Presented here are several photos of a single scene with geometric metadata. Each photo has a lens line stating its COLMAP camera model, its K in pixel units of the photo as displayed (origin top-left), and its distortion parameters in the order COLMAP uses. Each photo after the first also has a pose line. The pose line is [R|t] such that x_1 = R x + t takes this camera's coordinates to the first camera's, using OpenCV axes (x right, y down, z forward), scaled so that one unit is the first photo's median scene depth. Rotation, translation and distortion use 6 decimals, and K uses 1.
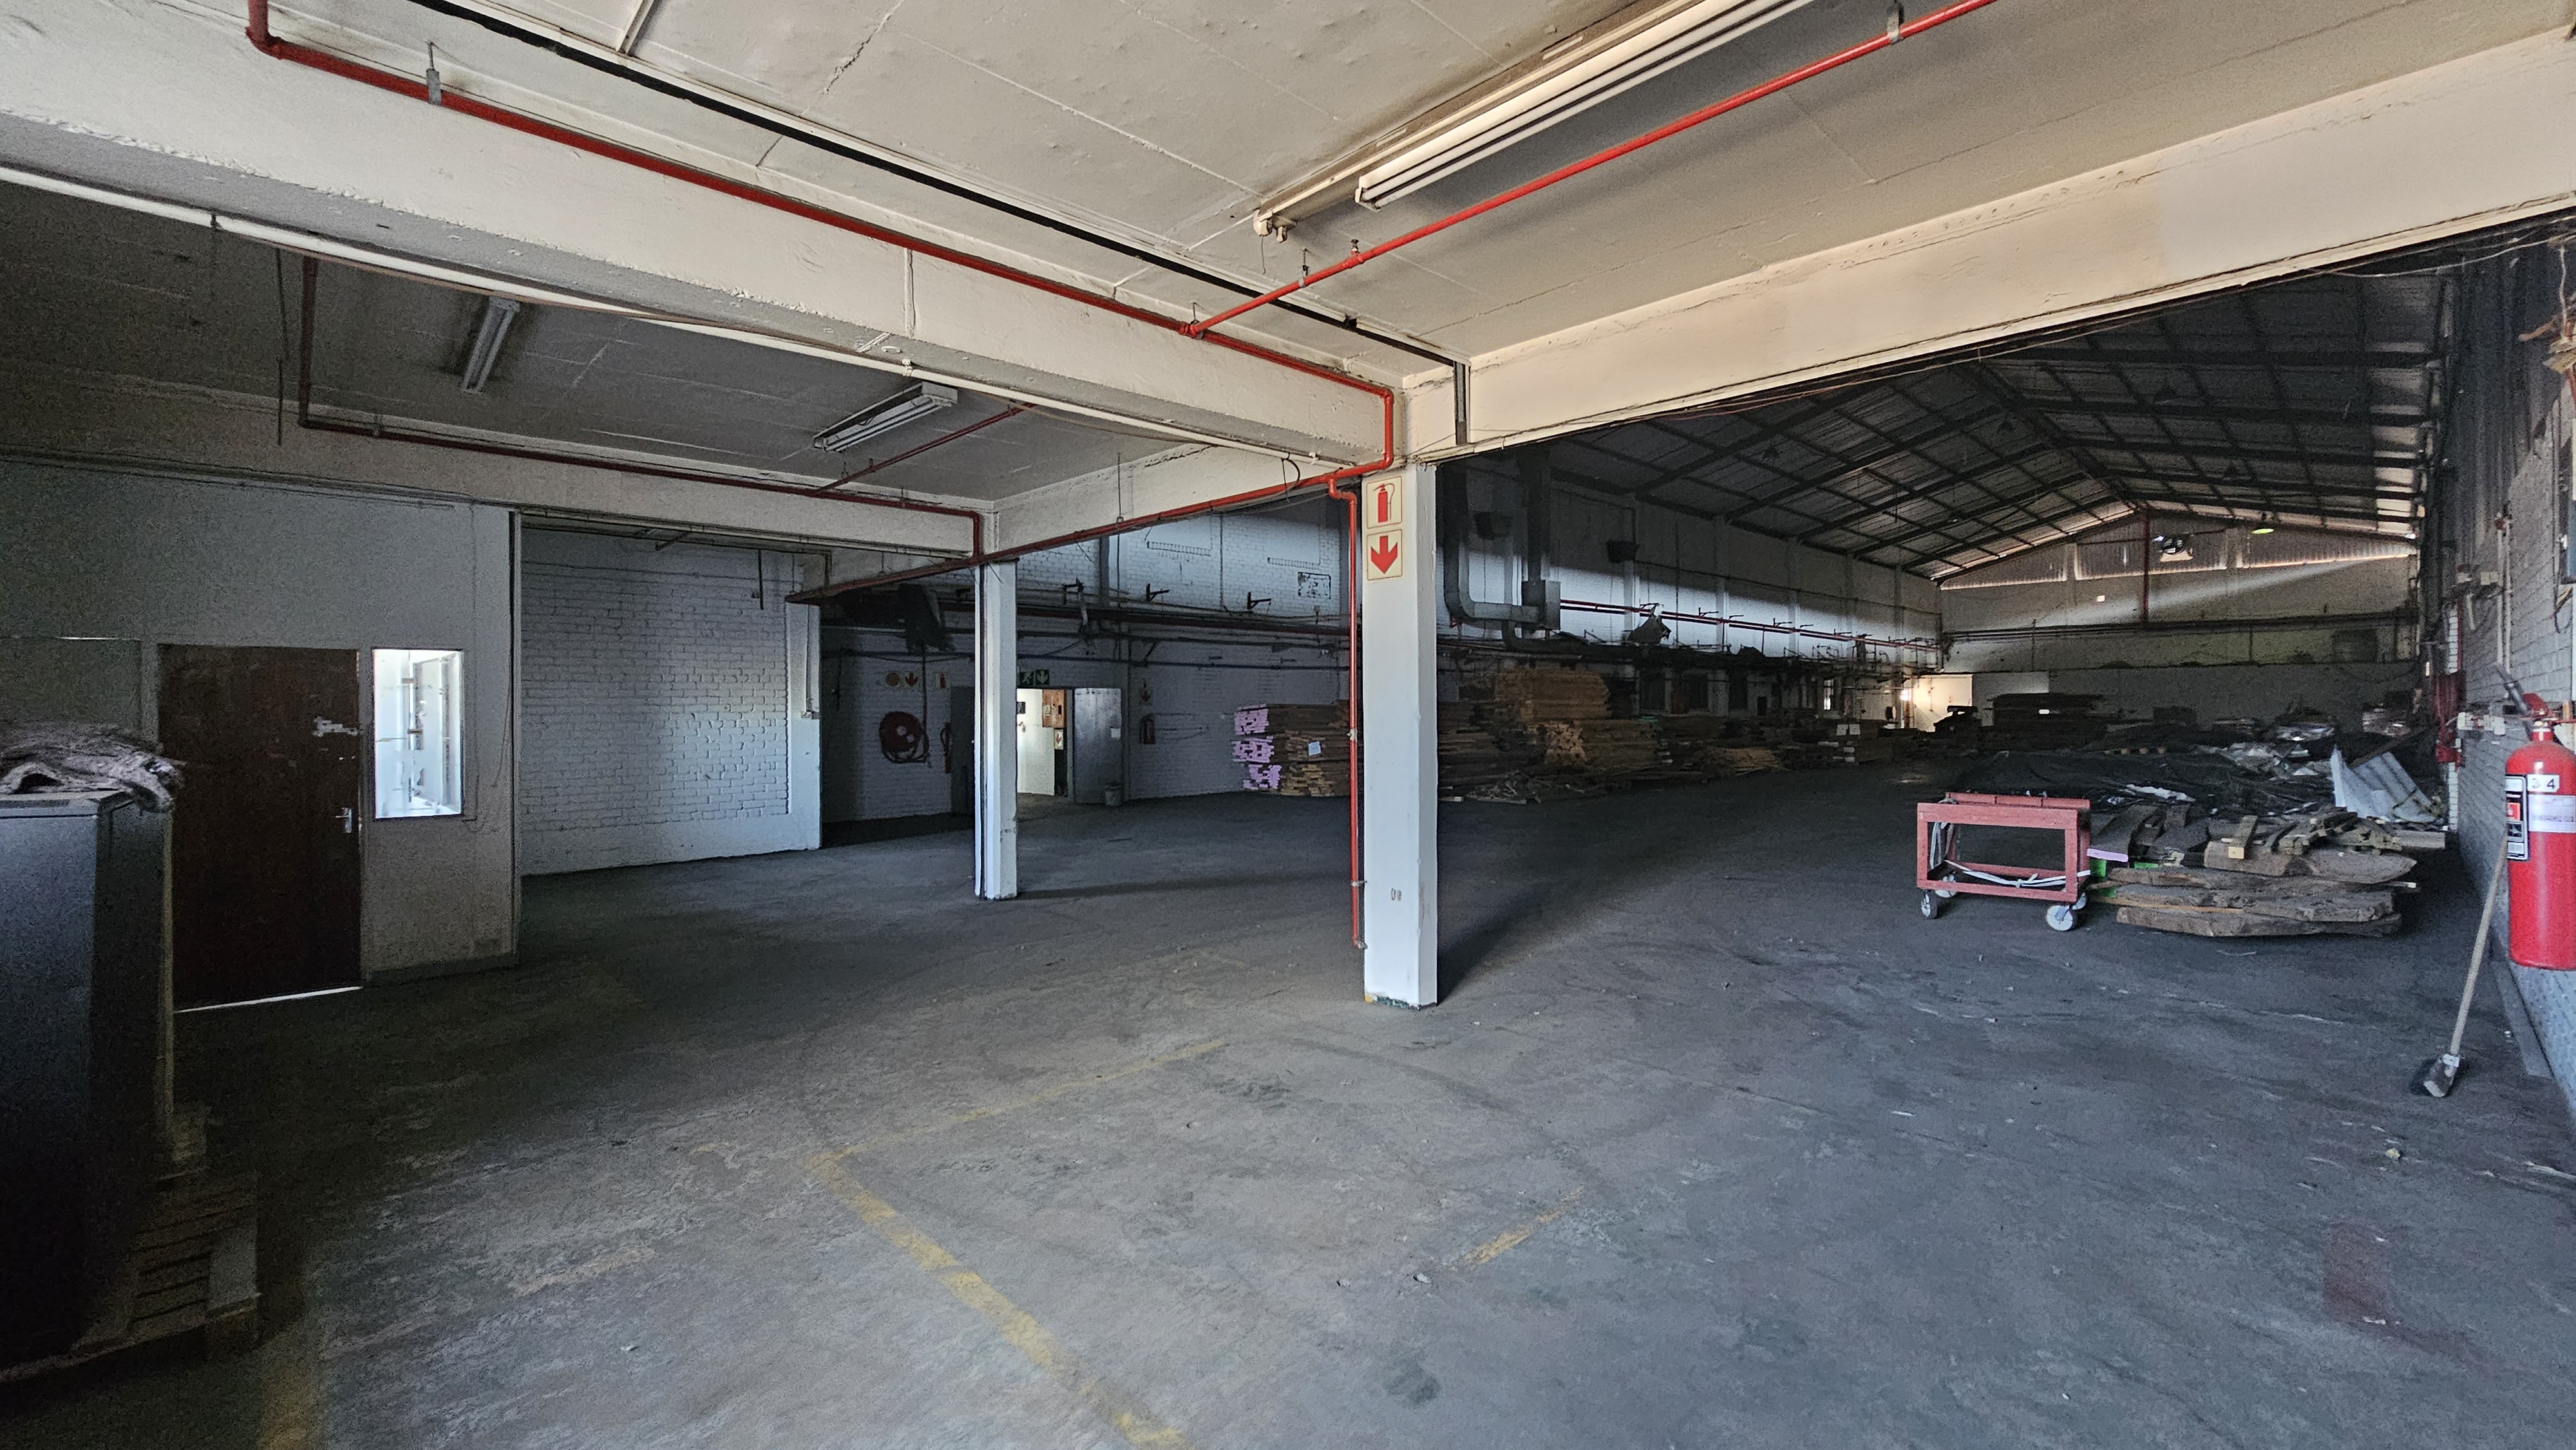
lens RADIAL K [[1039.4, 0, 1311.1], [0, 1039.4, 721.7], [0, 0, 1]] dist [-0.006295, 0.000910]
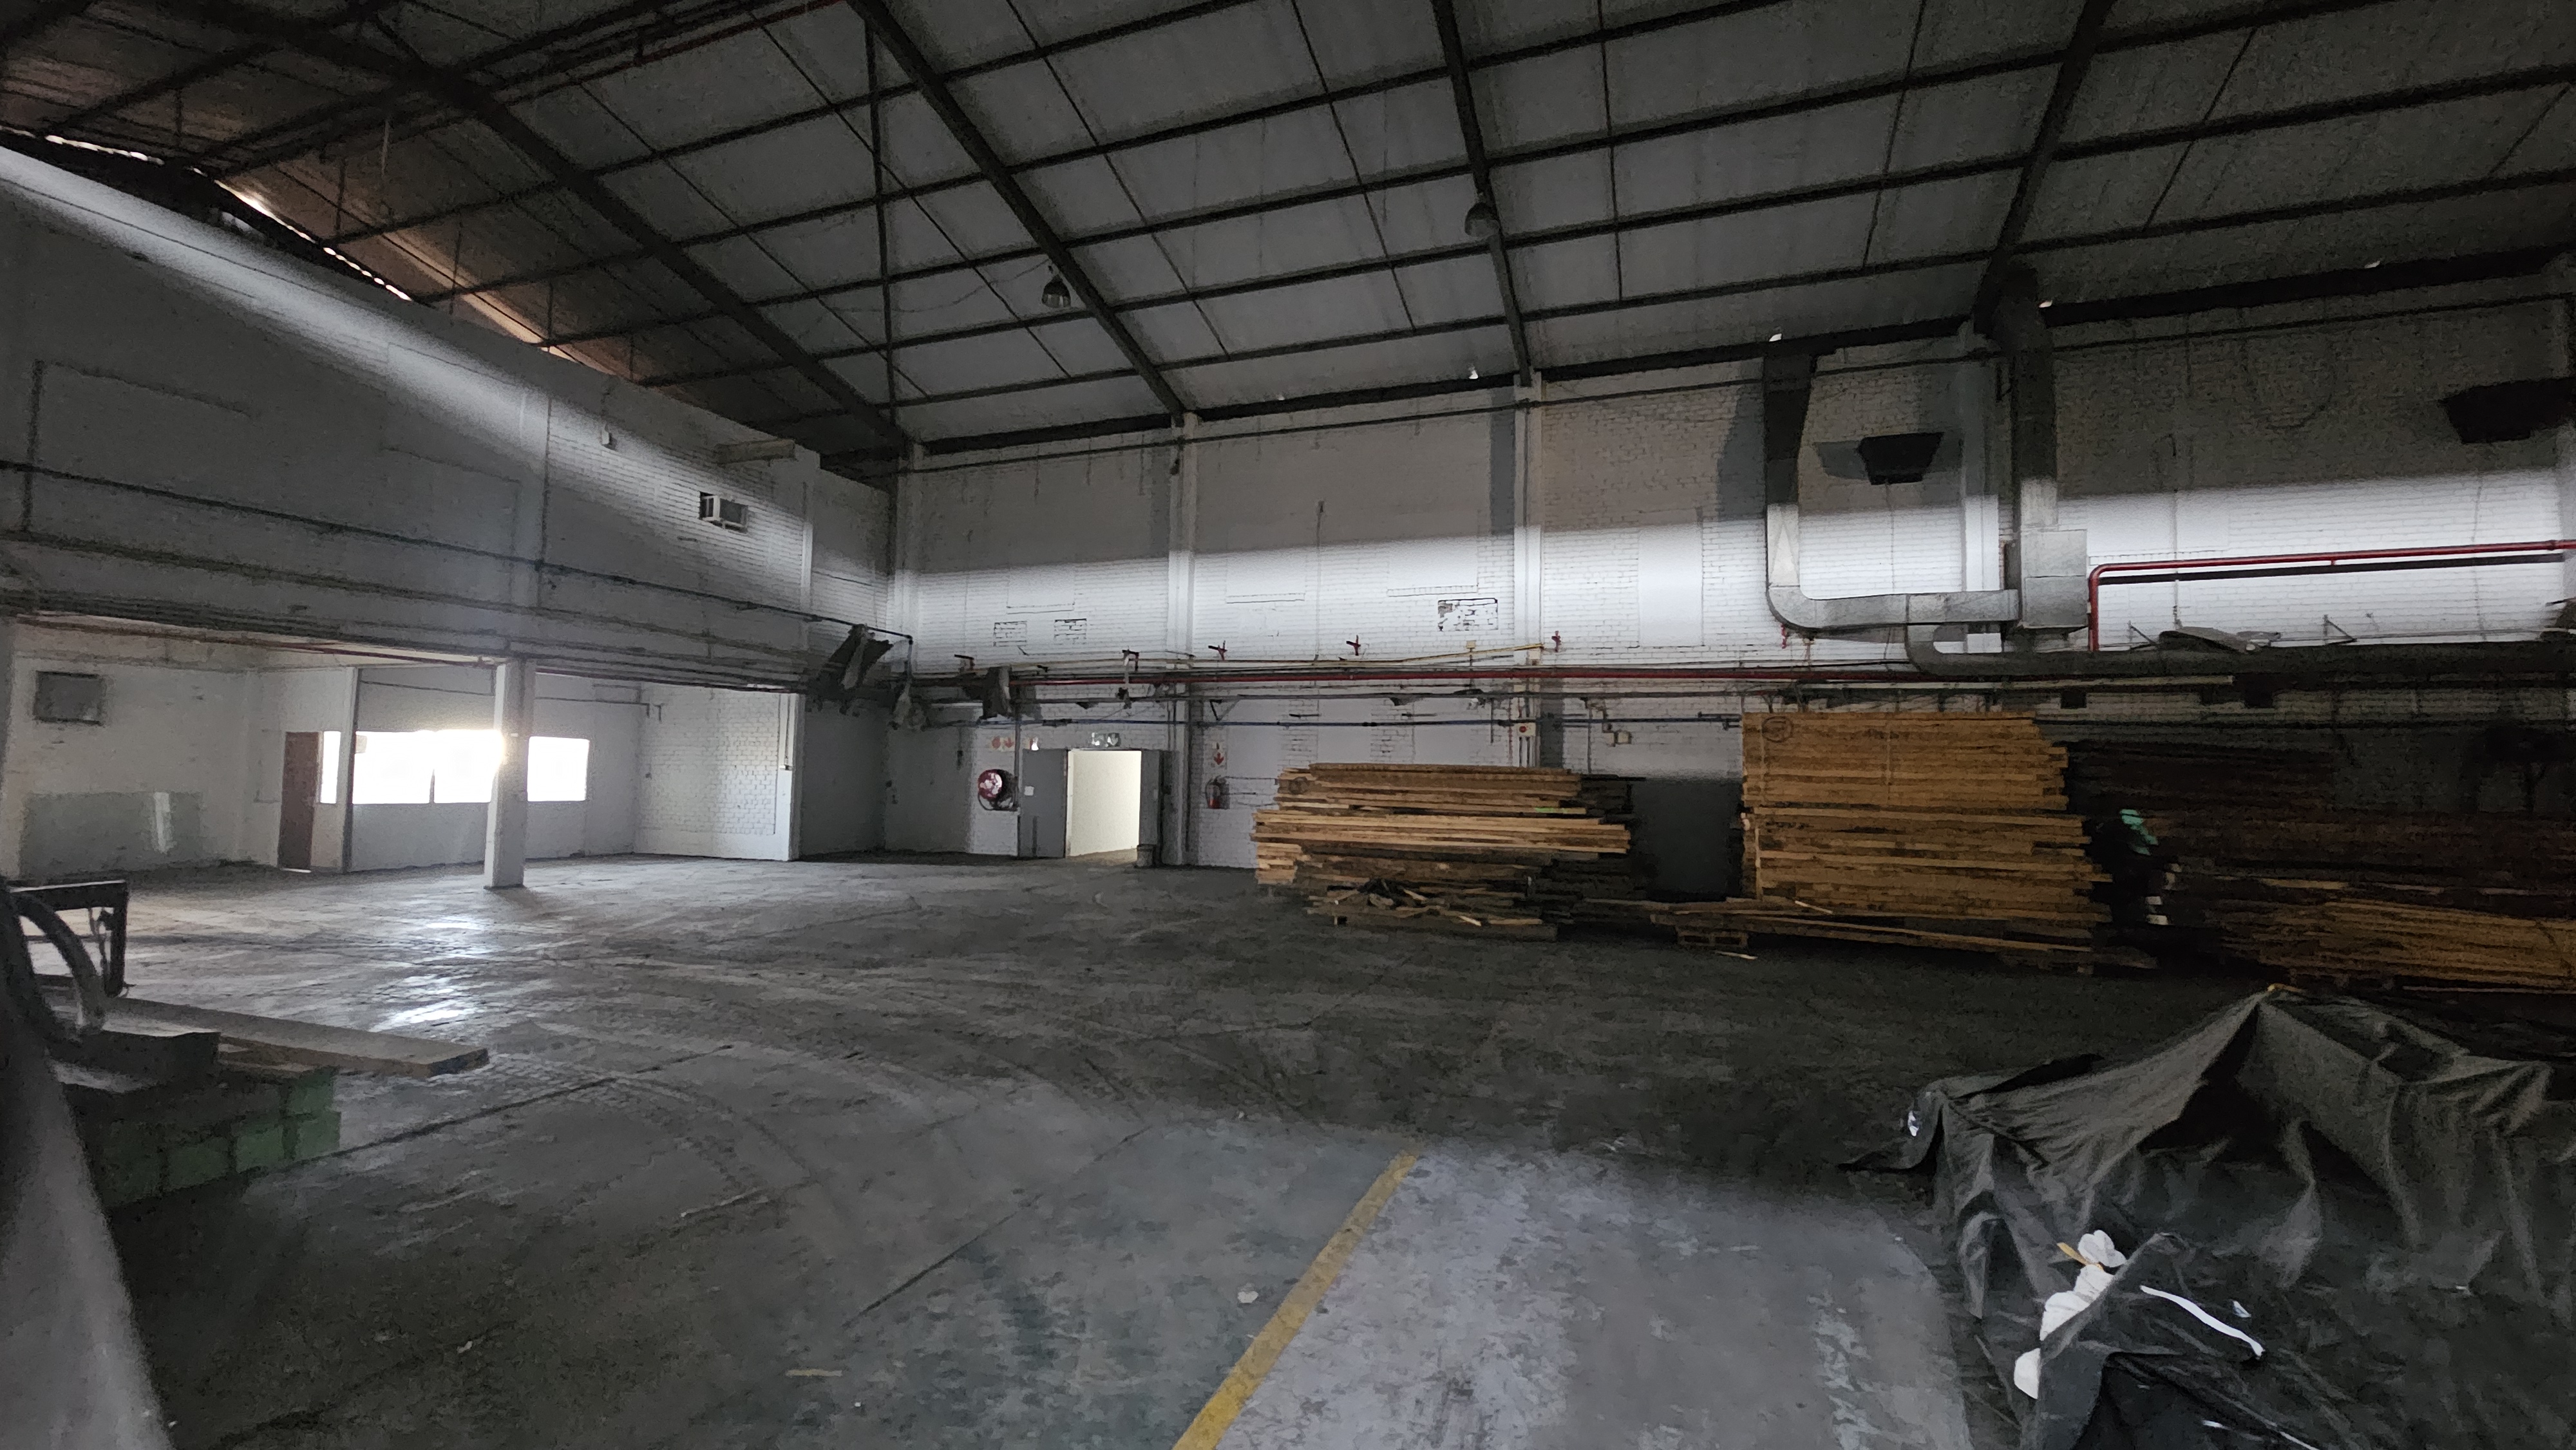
lens RADIAL K [[1039.4, 0, 1297.3], [0, 1039.4, 703.2], [0, 0, 1]] dist [-0.006295, 0.000910]
pose [[0.423246, -0.047835, -0.904751, 0.390158], [-0.031953, 0.997196, -0.067670, -0.006732], [0.905451, 0.057550, 0.420531, 0.350800]]
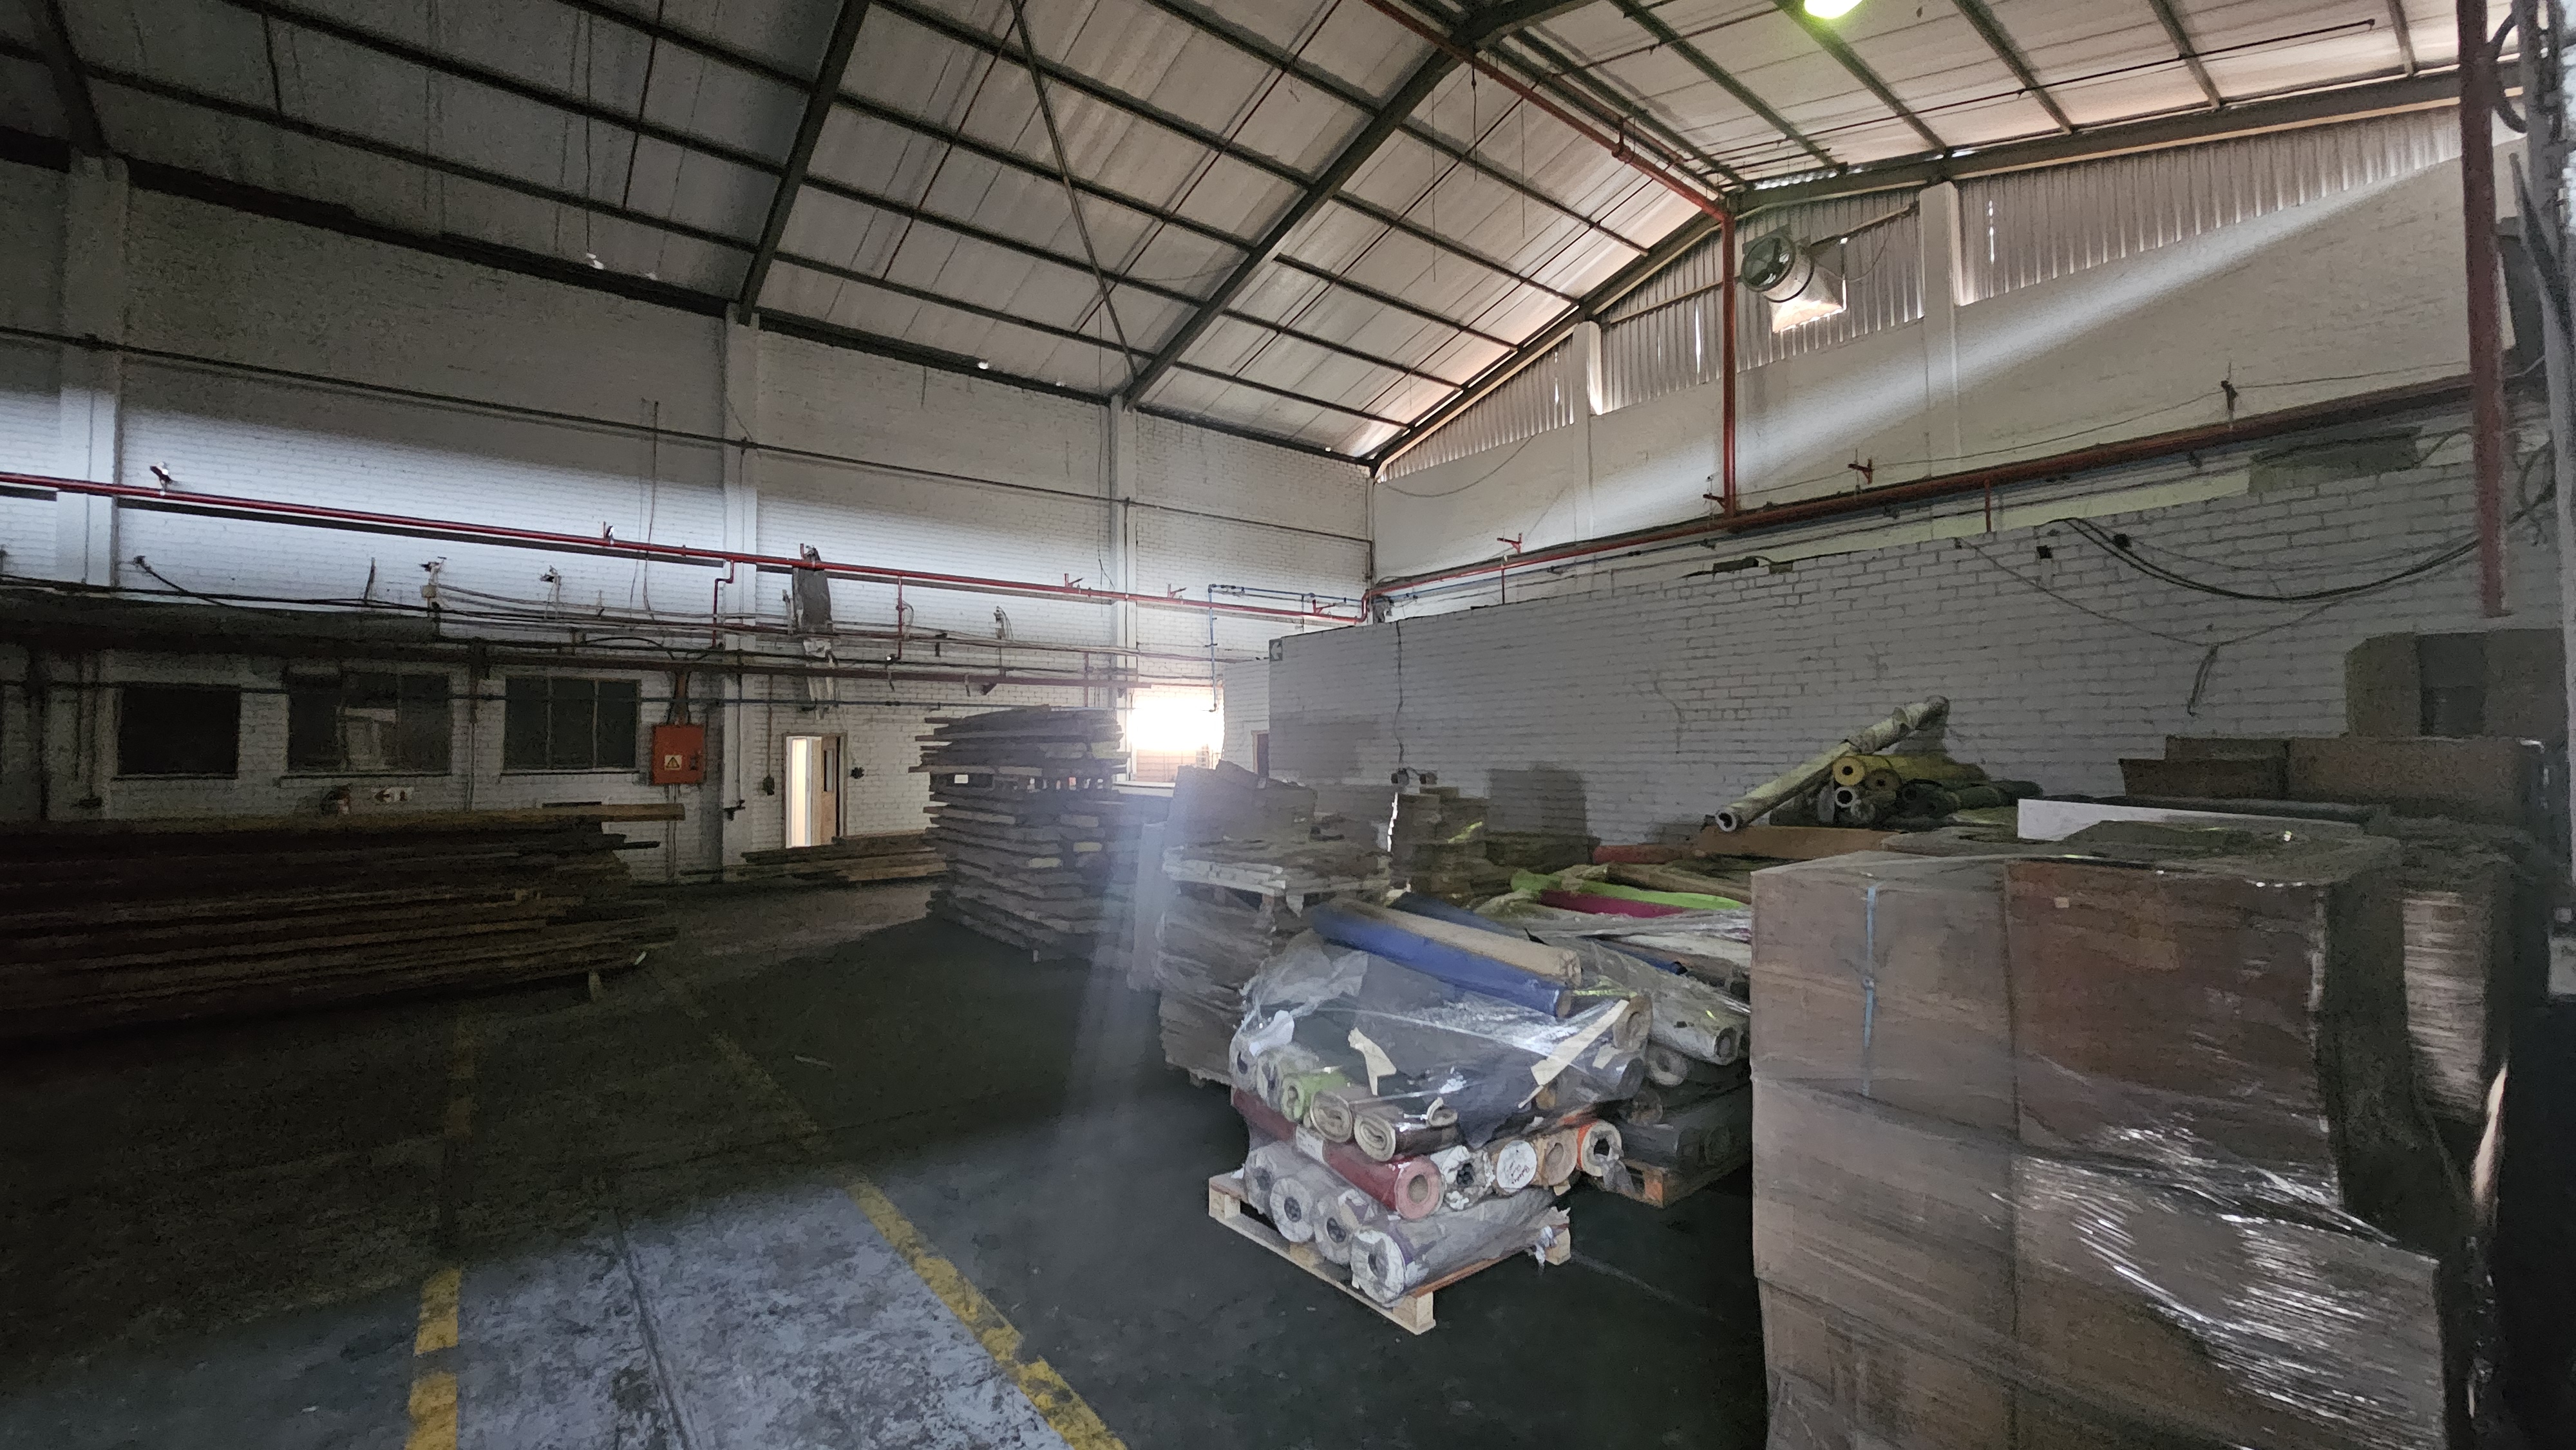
lens RADIAL K [[1039.4, 0, 1299.1], [0, 1039.4, 703.1], [0, 0, 1]] dist [-0.006295, 0.000910]
pose [[0.996386, -0.009086, -0.084457, 0.876059], [0.003624, 0.997905, -0.064600, -0.014583], [0.084867, 0.064060, 0.994331, 0.826681]]
